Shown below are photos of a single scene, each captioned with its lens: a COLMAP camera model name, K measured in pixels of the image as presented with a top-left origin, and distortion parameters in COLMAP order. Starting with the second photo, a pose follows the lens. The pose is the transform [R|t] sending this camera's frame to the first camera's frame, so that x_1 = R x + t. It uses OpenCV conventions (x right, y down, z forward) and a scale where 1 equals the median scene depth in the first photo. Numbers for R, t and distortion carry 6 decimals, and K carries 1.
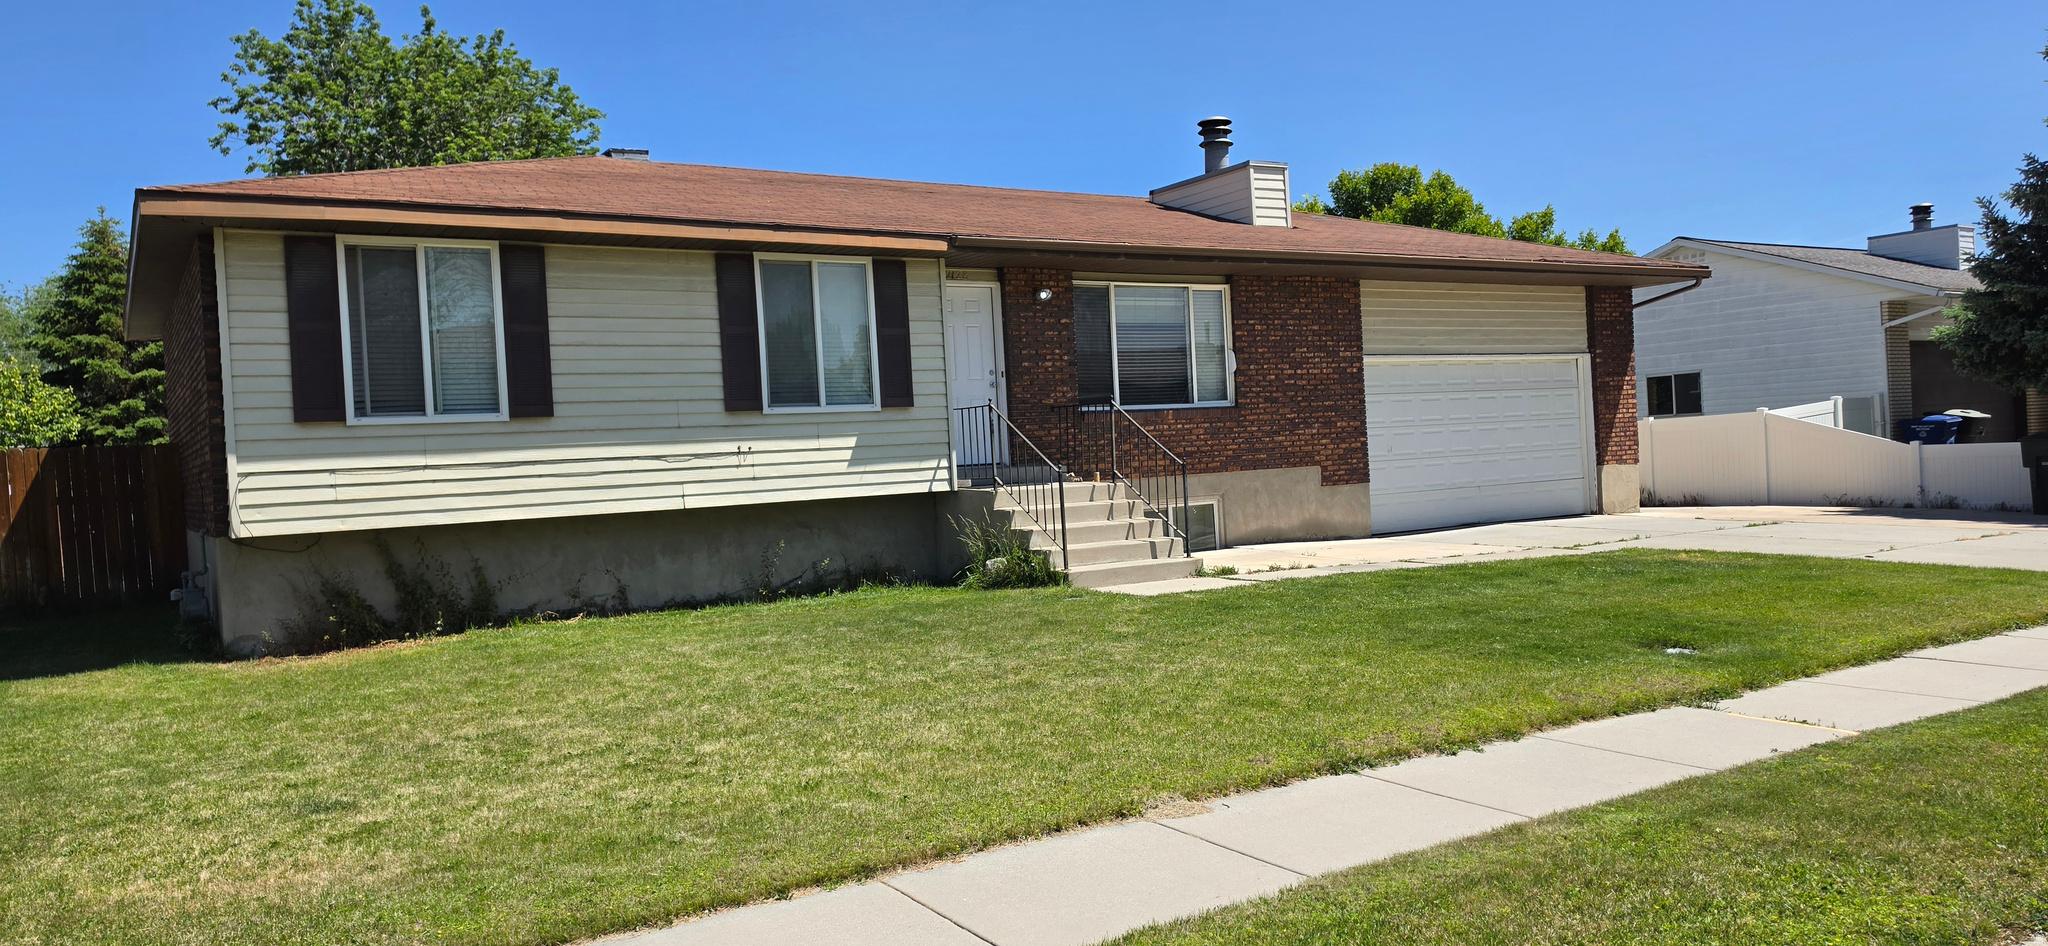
lens RADIAL K [[1380.3, 0, 992.0], [0, 1380.3, 468.2], [0, 0, 1]] dist [0.132307, -0.168055]
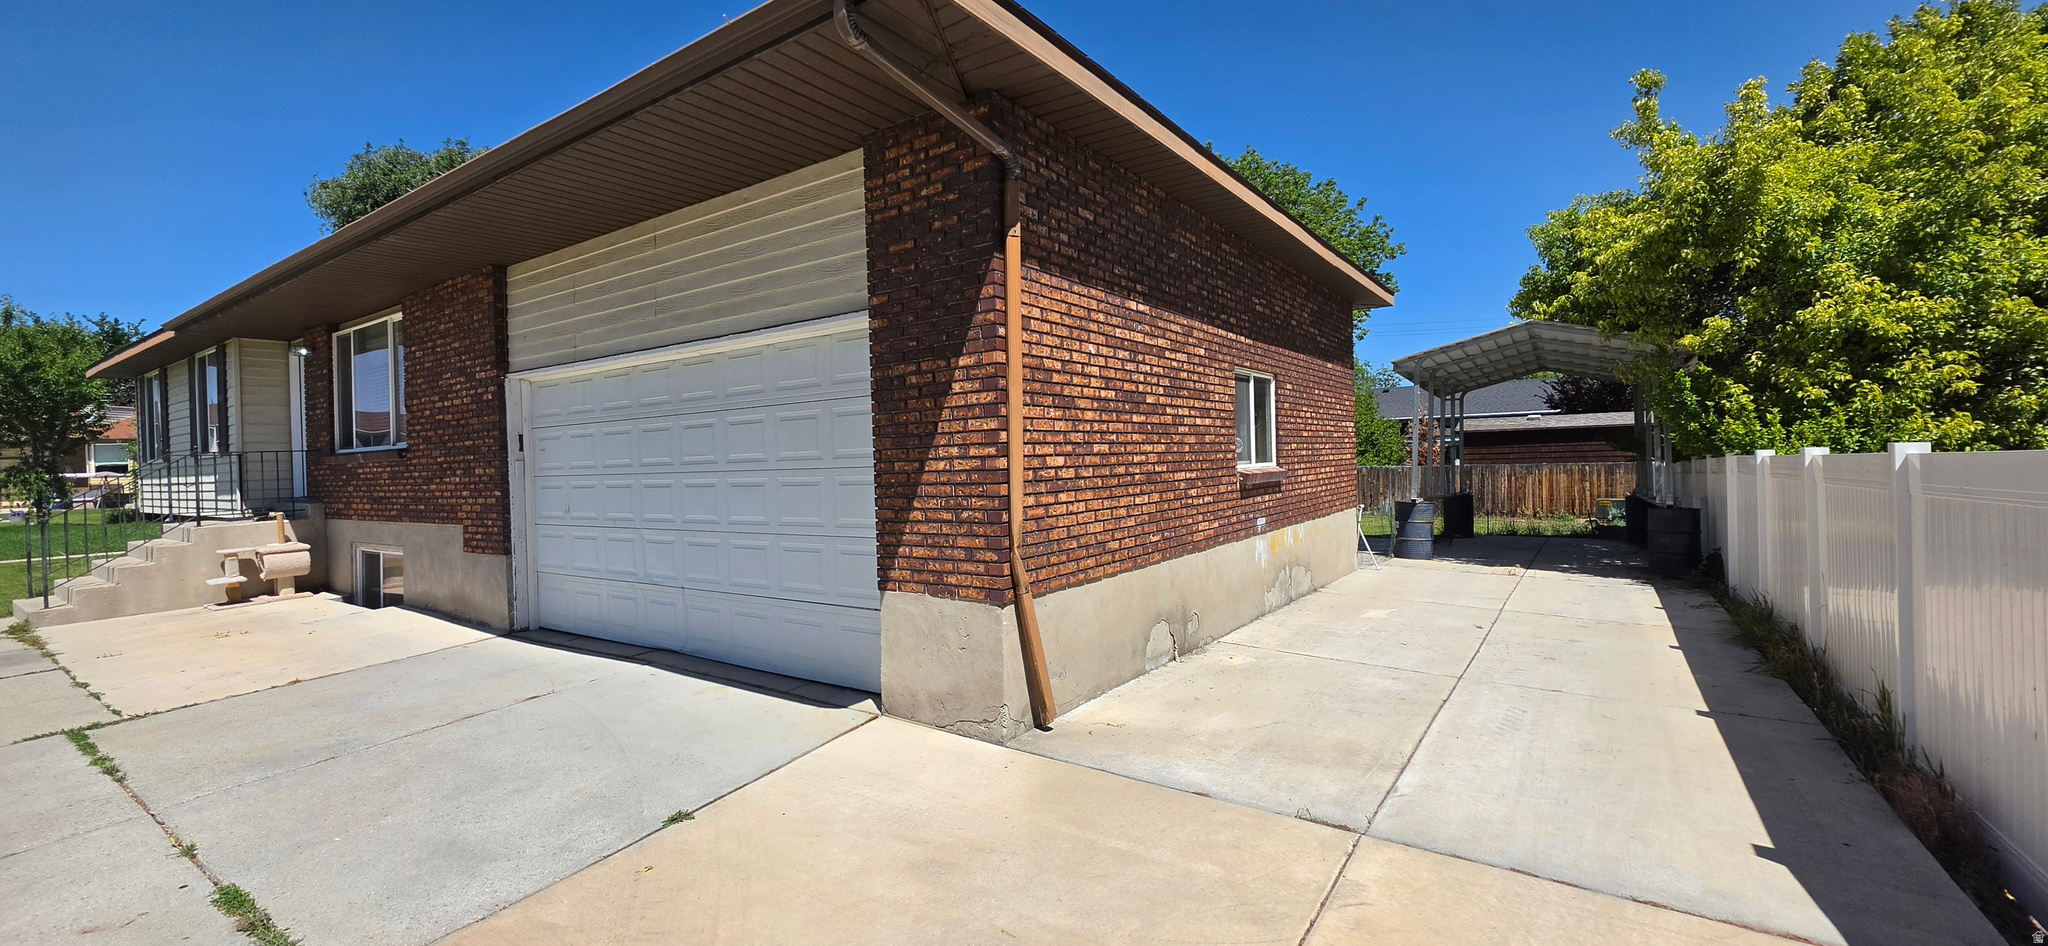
lens RADIAL K [[798.3, 0, 1026.8], [0, 798.3, 460.7], [0, 0, 1]] dist [-0.001082, -0.000116]
pose [[0.406305, 0.040329, -0.912847, 0.831249], [0.001193, 0.999001, 0.044666, -0.061497], [0.913737, -0.019237, 0.405851, 1.204582]]
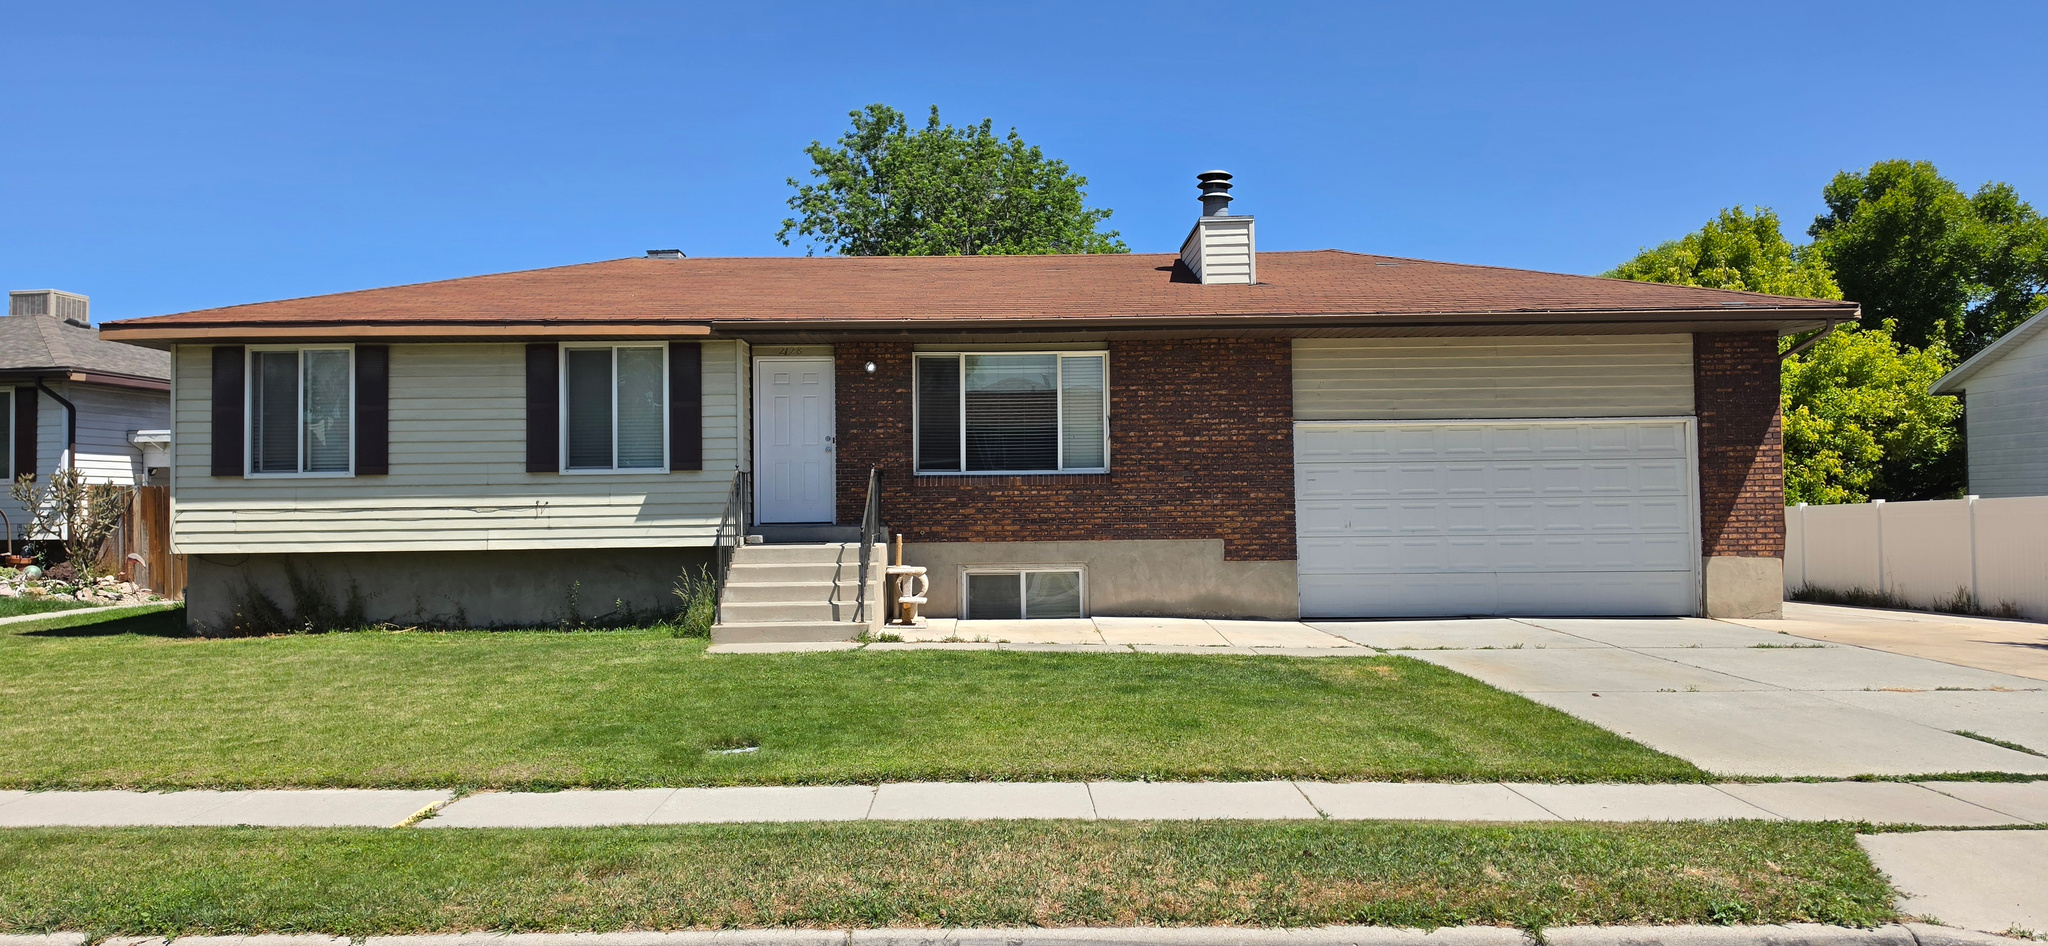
lens RADIAL K [[1380.3, 0, 992.0], [0, 1380.3, 468.2], [0, 0, 1]] dist [0.132307, -0.168055]
pose [[0.849580, 0.023498, -0.526935, 0.648163], [-0.035673, 0.999280, -0.012955, -0.034564], [0.526251, 0.029804, 0.849807, 0.131729]]
